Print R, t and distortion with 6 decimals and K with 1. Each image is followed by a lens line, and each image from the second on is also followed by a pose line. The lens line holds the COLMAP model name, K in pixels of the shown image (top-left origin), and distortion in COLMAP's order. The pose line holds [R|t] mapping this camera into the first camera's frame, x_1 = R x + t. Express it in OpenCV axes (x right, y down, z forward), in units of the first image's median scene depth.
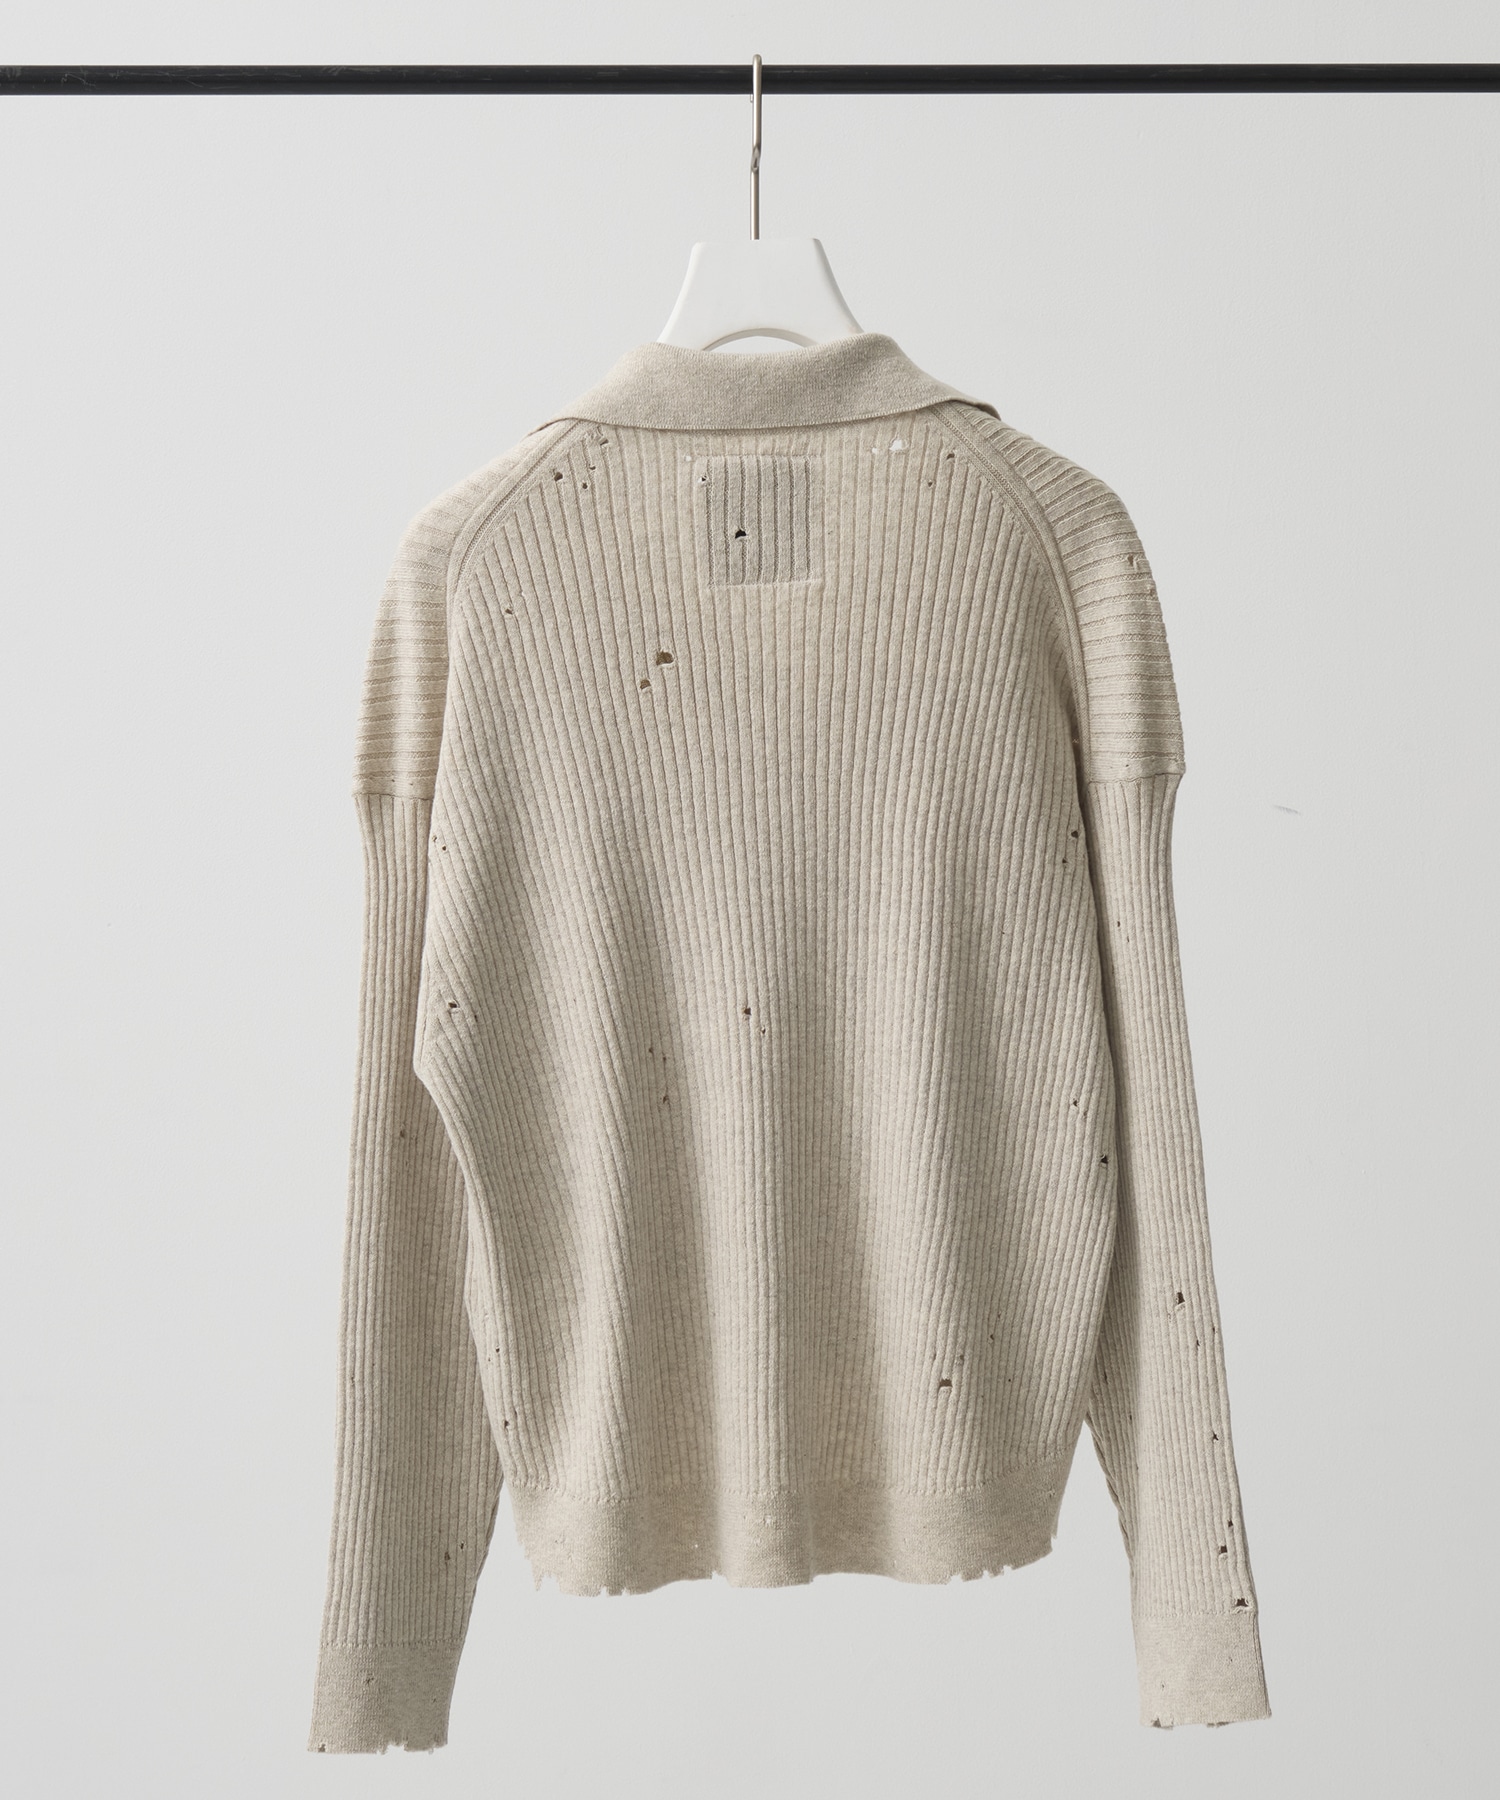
lens RADIAL K [[4039.1, 0, 720.6], [0, 4039.1, 904.8], [0, 0, 1]] dist [0.042077, 0.000000]
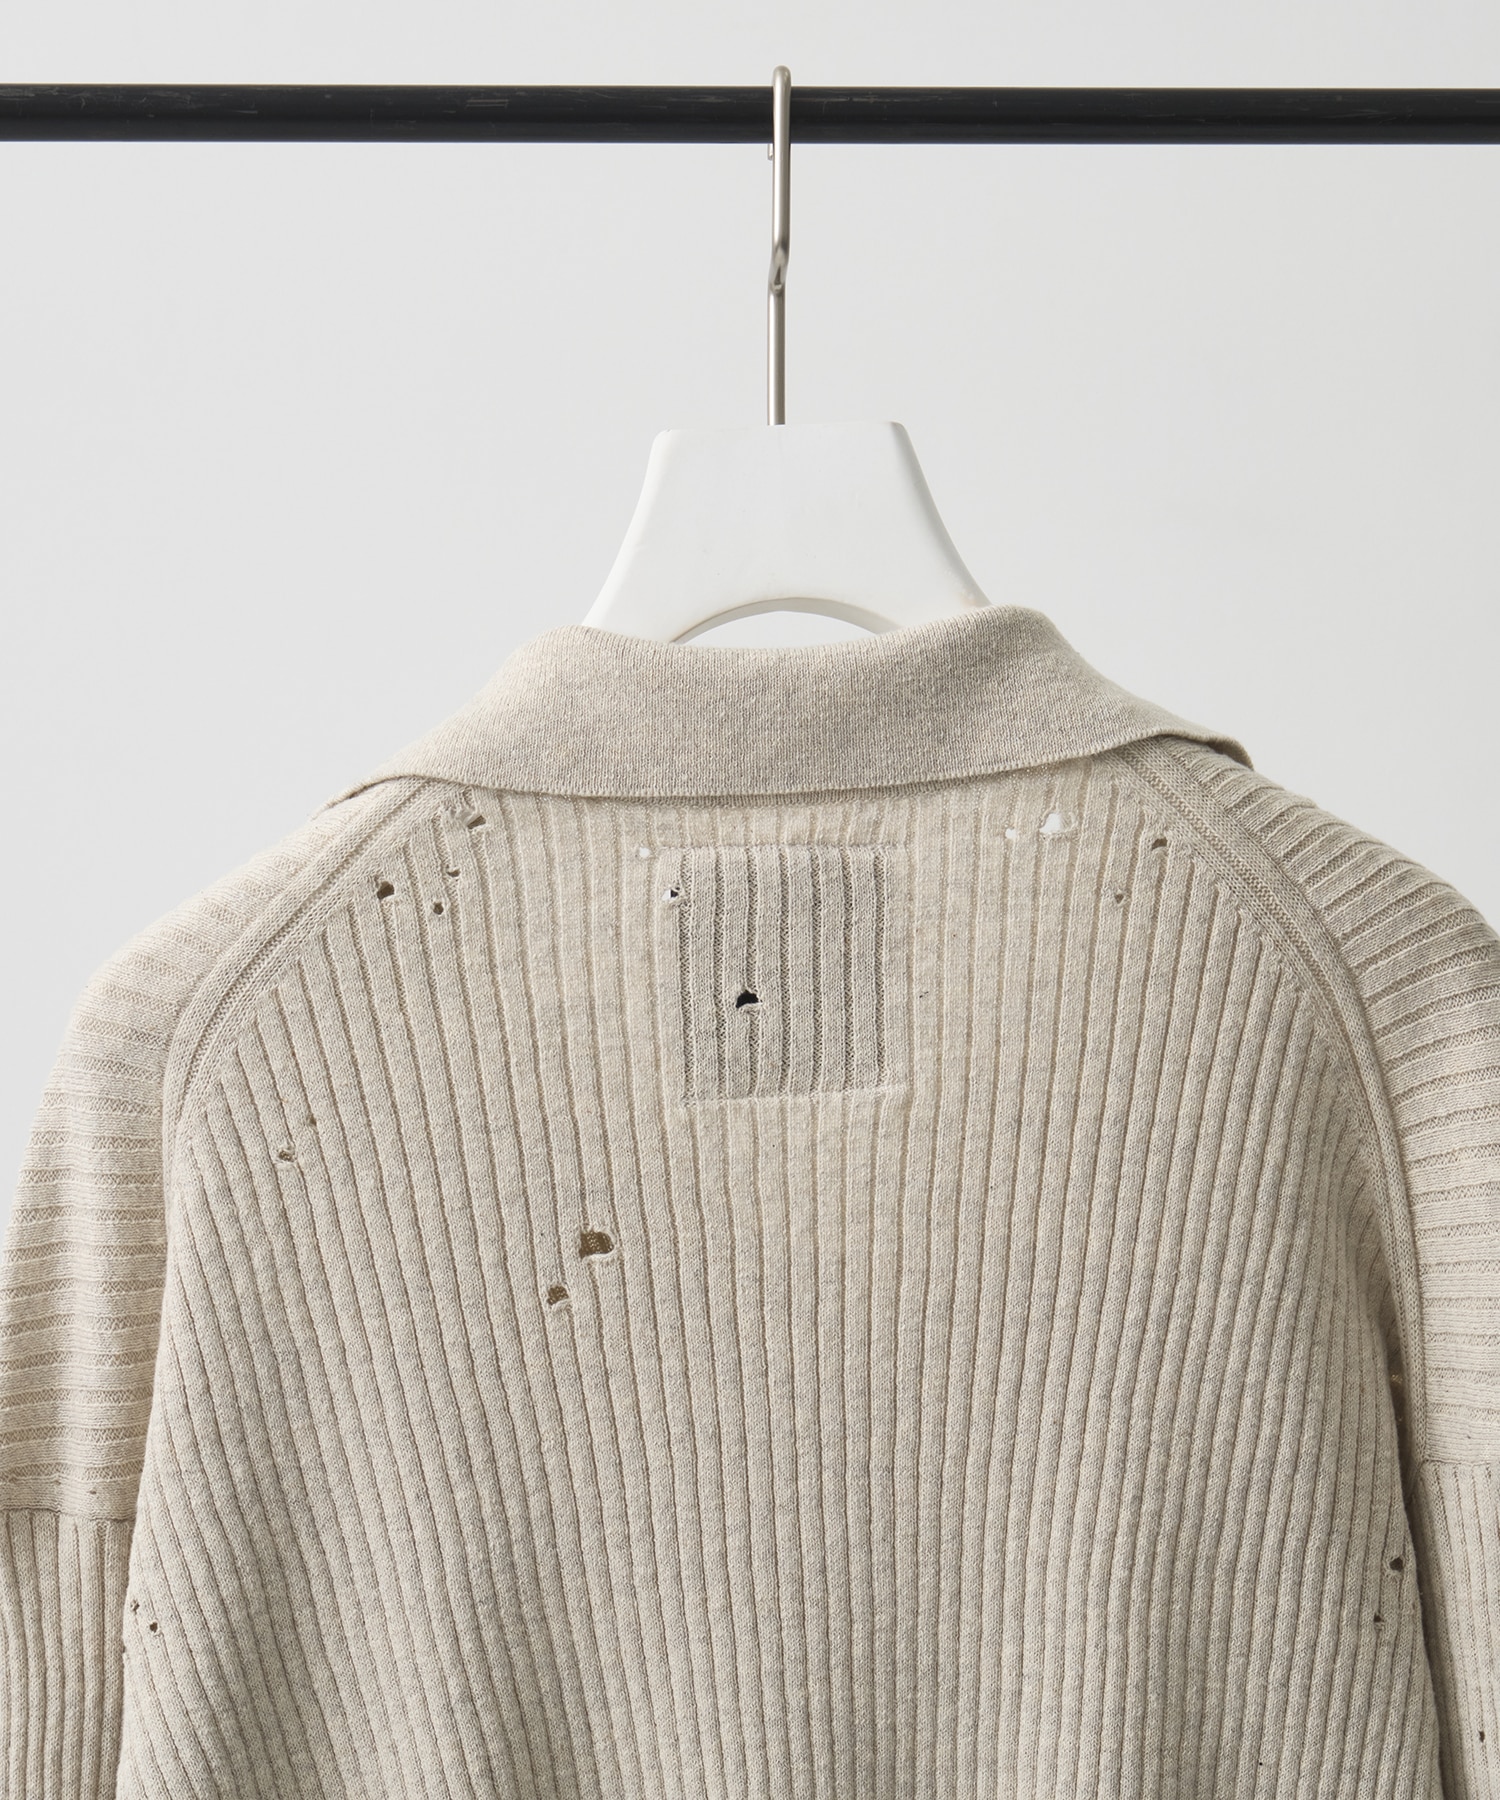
lens RADIAL K [[6291.2, 0, 751.3], [0, 6291.2, 900.0], [0, 0, 1]] dist [0.025395, 0.000000]
pose [[0.999987, 0.002641, 0.004471, 0.001900], [-0.002296, 0.997144, -0.075493, -0.043981], [-0.004658, 0.075482, 0.997136, 0.209681]]
